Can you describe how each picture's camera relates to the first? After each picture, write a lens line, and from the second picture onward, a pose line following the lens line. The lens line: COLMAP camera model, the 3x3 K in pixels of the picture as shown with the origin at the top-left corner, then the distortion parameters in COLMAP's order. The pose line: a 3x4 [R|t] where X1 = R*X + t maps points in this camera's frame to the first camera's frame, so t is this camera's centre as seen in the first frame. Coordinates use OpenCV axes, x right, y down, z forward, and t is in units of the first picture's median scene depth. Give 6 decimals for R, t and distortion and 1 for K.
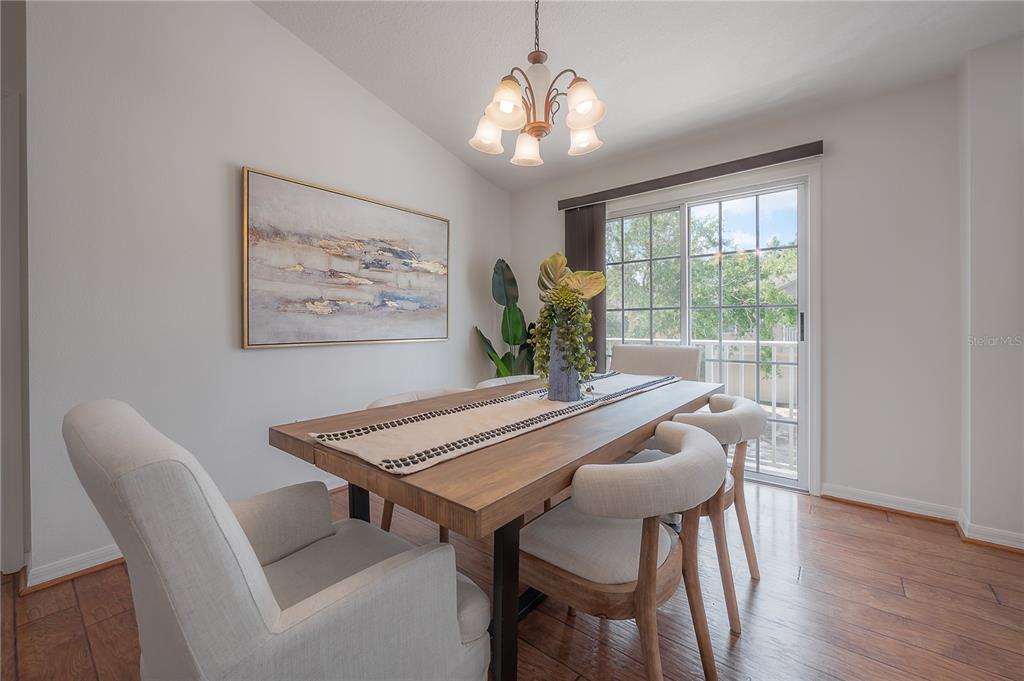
lens RADIAL K [[416.9, 0, 519.6], [0, 416.9, 328.0], [0, 0, 1]] dist [-0.001665, -0.000166]
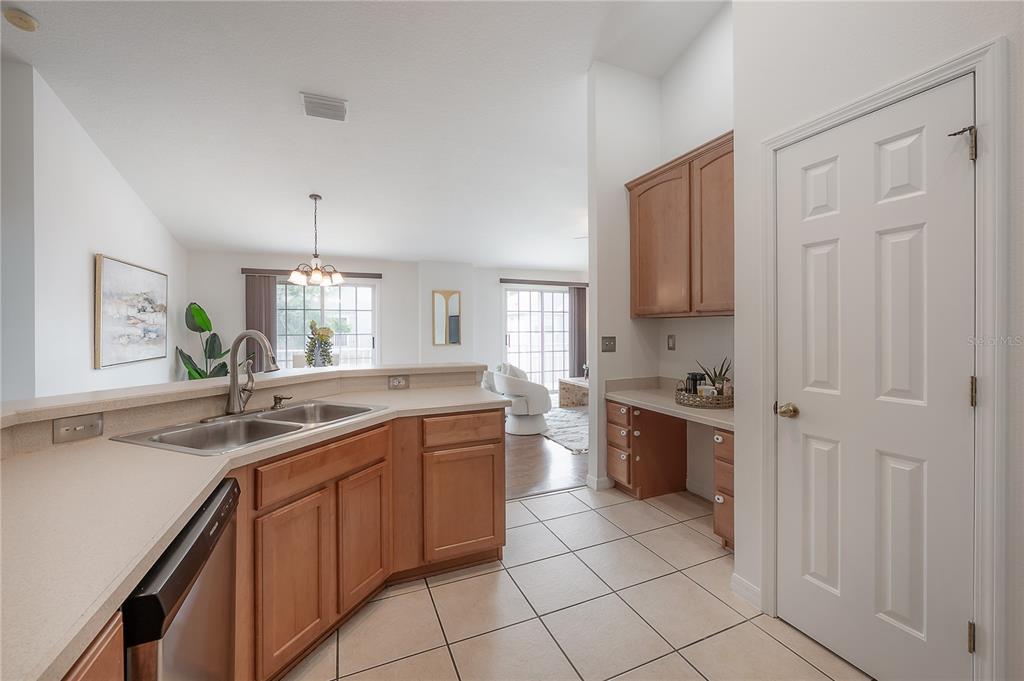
lens RADIAL K [[409.7, 0, 535.2], [0, 409.7, 329.4], [0, 0, 1]] dist [-0.000526, 0.000020]
pose [[0.446118, -0.003044, 0.894969, -1.029617], [0.009861, 0.999950, -0.001514, -0.064223], [-0.894920, 0.009501, 0.446126, -0.921753]]
